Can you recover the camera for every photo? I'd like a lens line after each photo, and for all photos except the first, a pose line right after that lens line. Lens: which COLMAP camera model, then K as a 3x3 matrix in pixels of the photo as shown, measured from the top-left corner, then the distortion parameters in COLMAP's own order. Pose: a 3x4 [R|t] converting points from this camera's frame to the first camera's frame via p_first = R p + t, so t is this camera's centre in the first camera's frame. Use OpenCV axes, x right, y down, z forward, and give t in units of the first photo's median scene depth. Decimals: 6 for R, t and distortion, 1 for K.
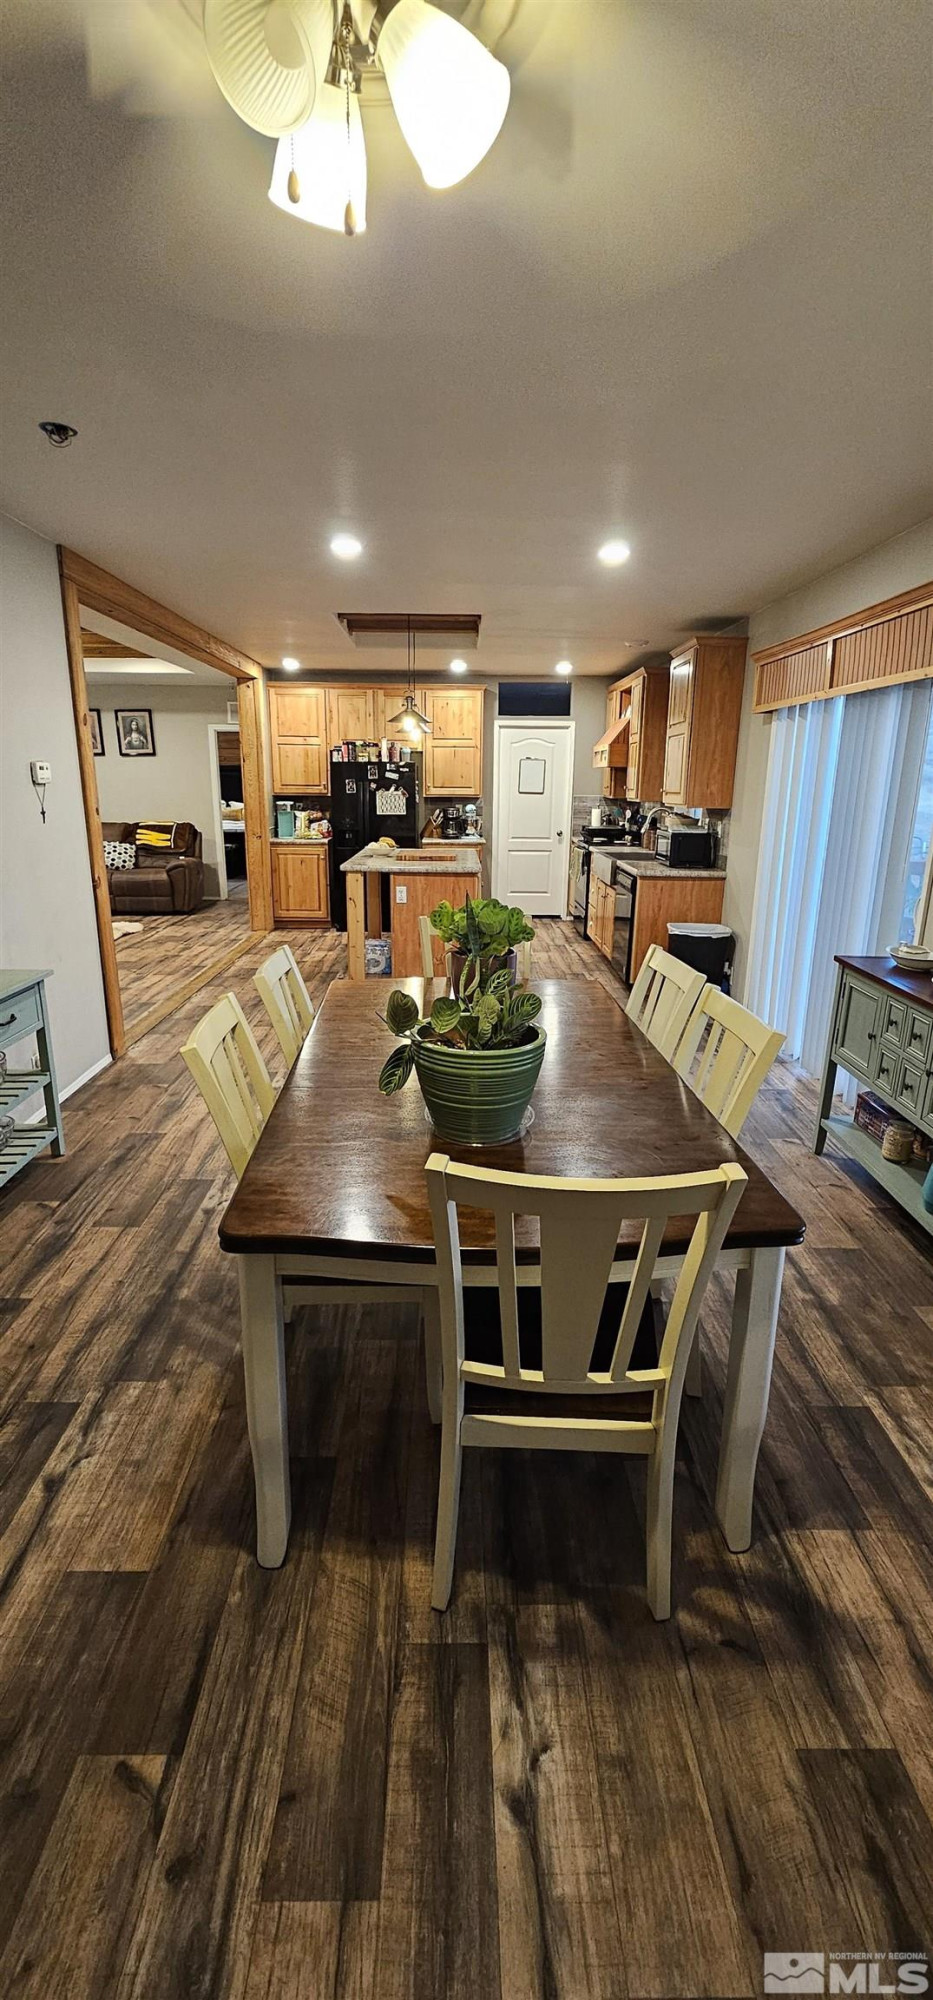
lens RADIAL K [[822.8, 0, 461.1], [0, 822.8, 1005.1], [0, 0, 1]] dist [-0.004479, 0.001158]
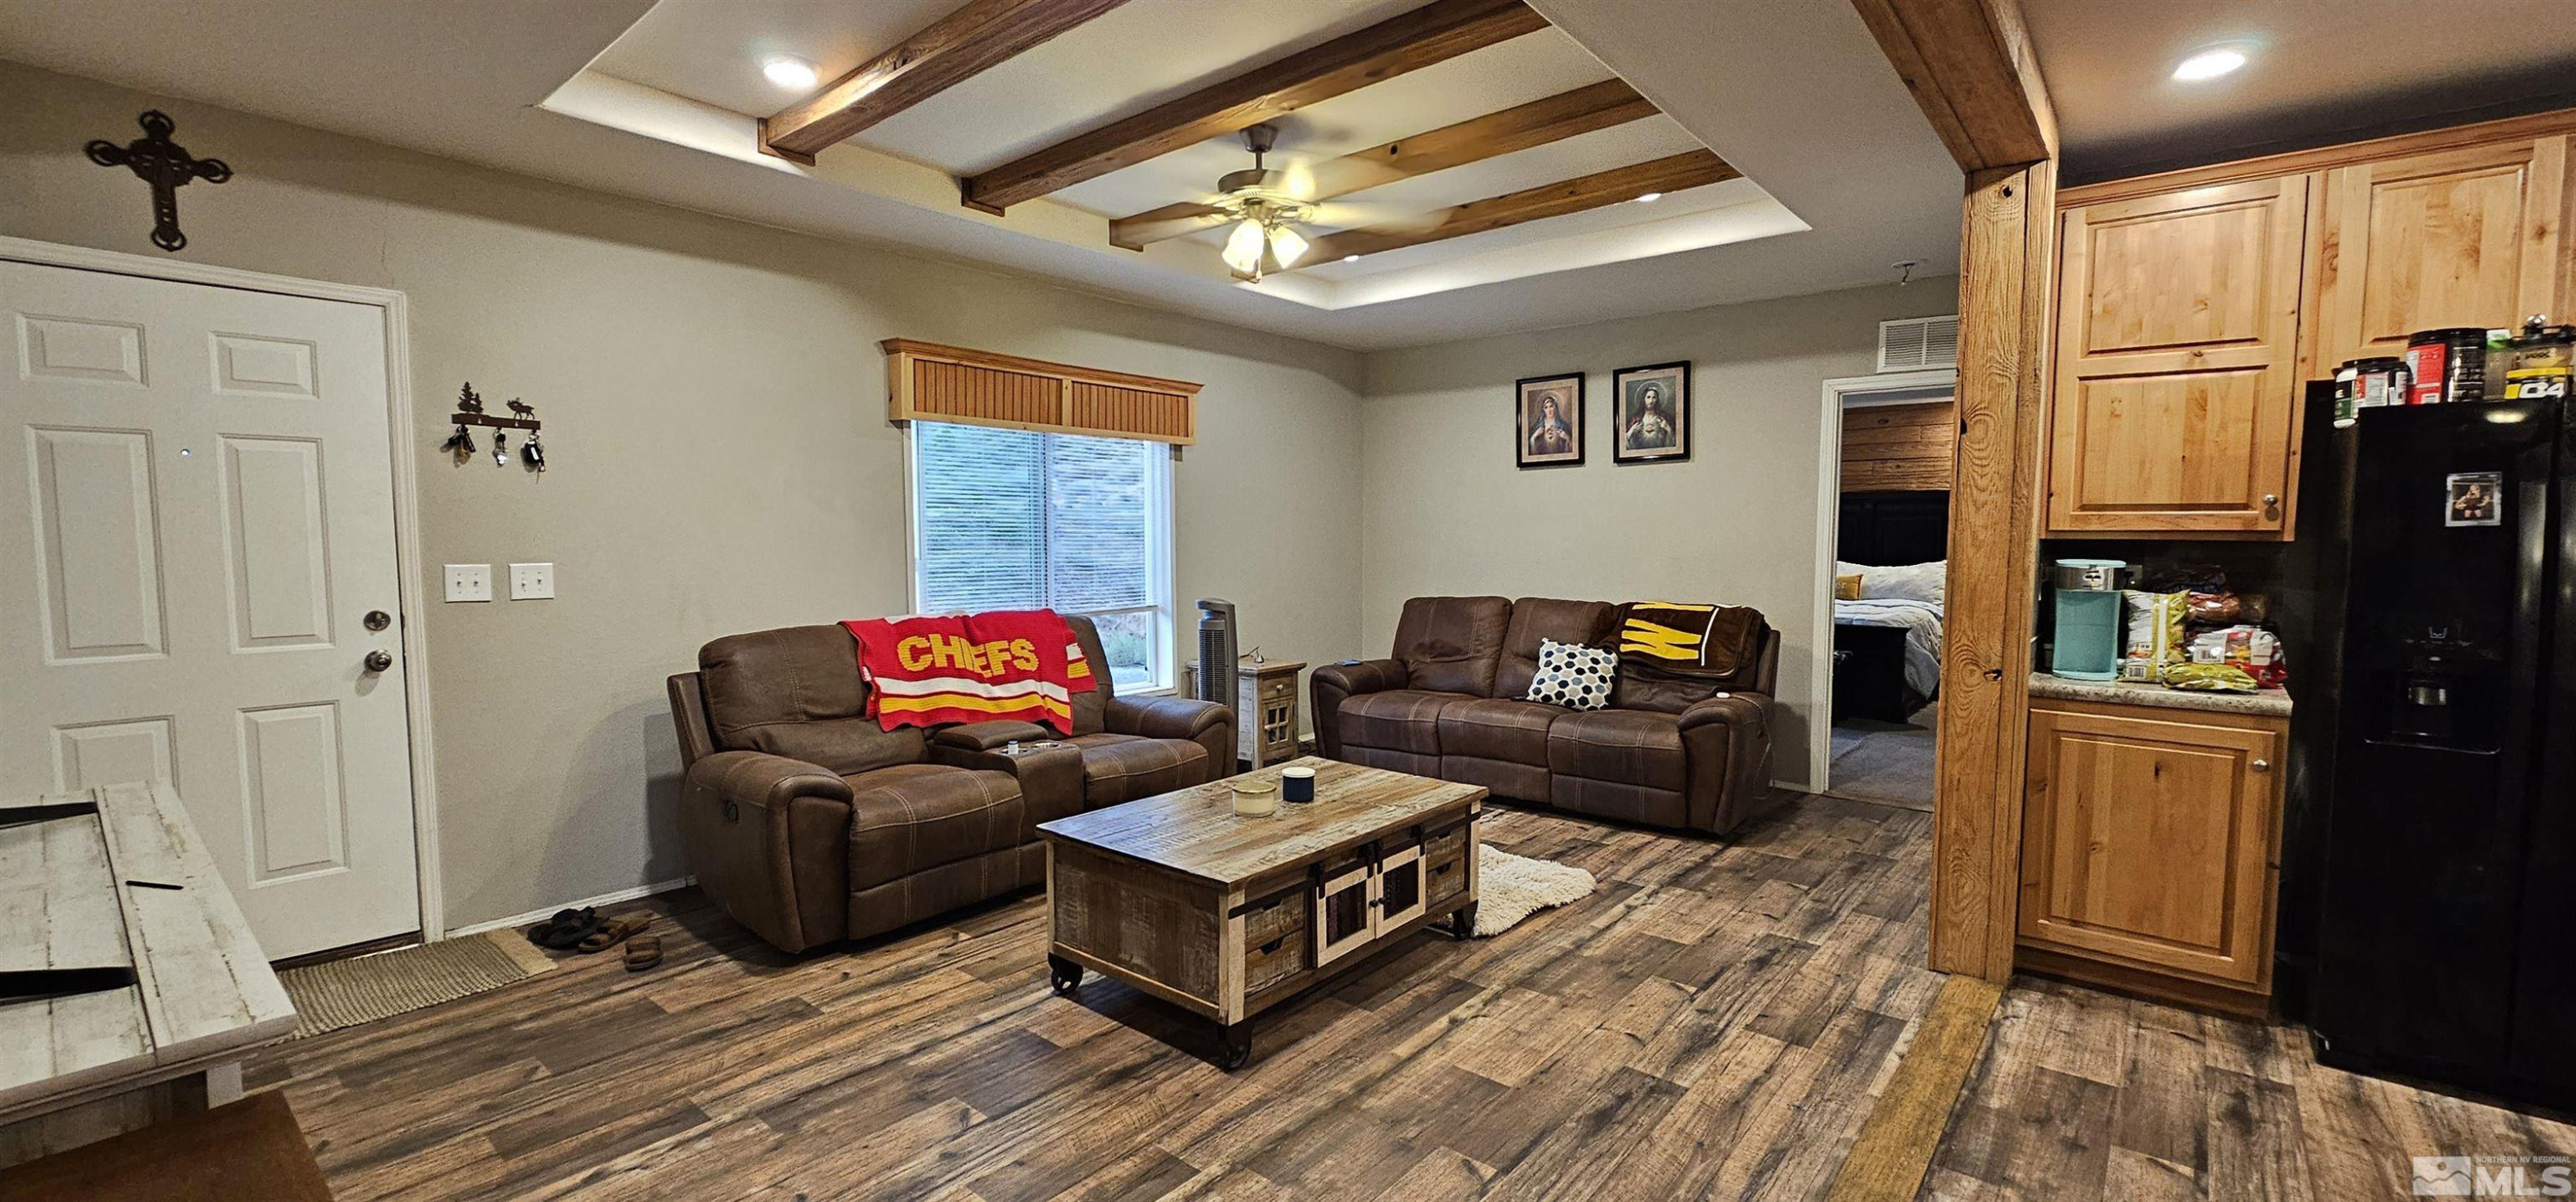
lens RADIAL K [[1059.7, 0, 1293.2], [0, 1059.7, 606.2], [0, 0, 1]] dist [-0.004479, 0.001158]
pose [[0.757808, 0.039002, -0.651310, -0.182193], [-0.169507, 0.975706, -0.138796, -0.126454], [0.630074, 0.215583, 0.746010, 0.526435]]
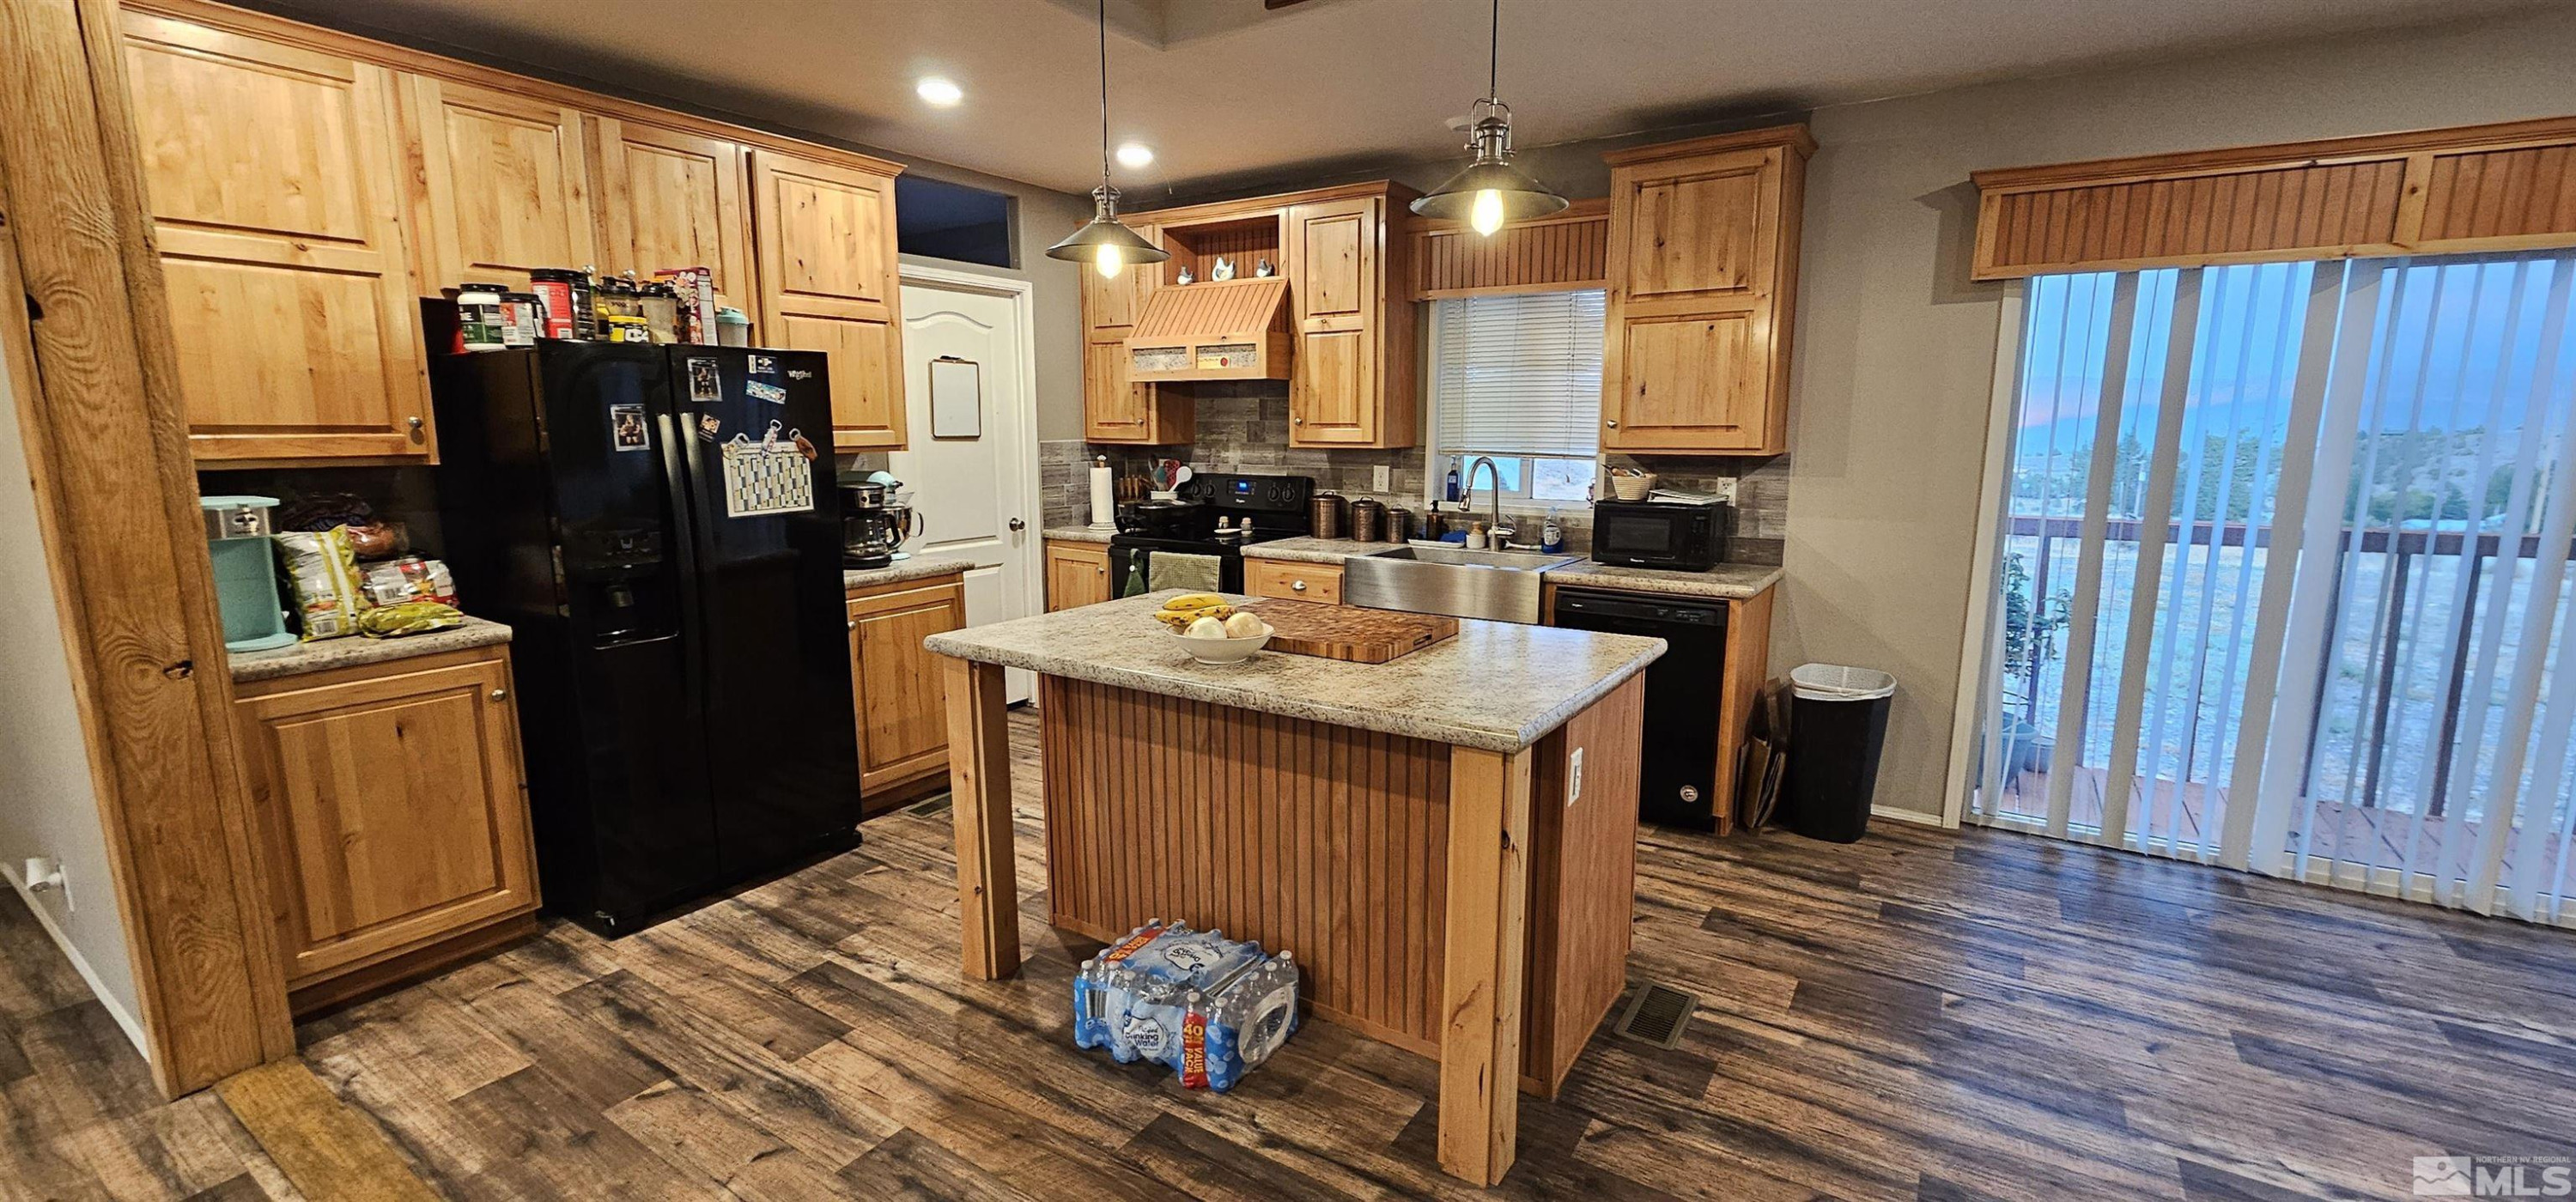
lens RADIAL K [[1059.7, 0, 1293.2], [0, 1059.7, 606.2], [0, 0, 1]] dist [-0.004479, 0.001158]
pose [[0.552806, -0.153069, 0.819131, -0.296940], [0.227427, 0.973381, 0.028410, -0.155636], [-0.801675, 0.170587, 0.572902, 0.584769]]
